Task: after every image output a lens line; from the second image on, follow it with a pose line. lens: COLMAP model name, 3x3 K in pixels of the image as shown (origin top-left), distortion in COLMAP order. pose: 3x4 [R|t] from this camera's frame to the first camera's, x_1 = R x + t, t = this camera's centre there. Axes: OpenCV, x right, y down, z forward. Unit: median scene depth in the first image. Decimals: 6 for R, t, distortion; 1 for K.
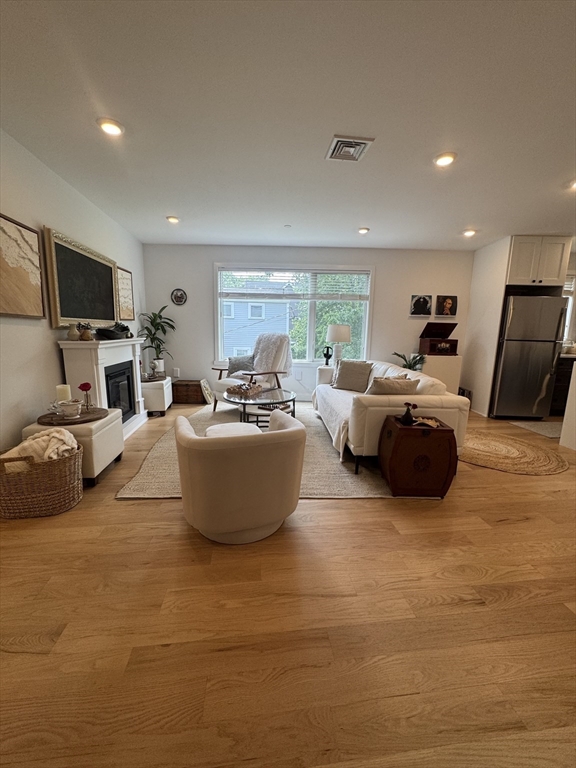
lens RADIAL K [[309.6, 0, 286.4], [0, 309.6, 384.2], [0, 0, 1]] dist [-0.000344, -0.000103]
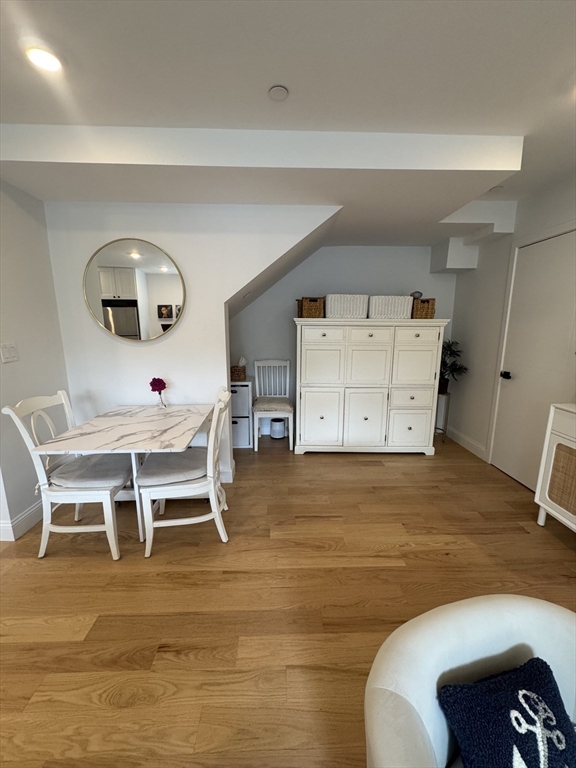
lens RADIAL K [[309.6, 0, 287.9], [0, 309.6, 386.0], [0, 0, 1]] dist [-0.000344, -0.000103]
pose [[-0.995968, -0.038928, 0.080819, 0.186541], [-0.007949, 0.935690, 0.352733, -0.426905], [-0.089353, 0.350669, -0.932227, 1.606451]]
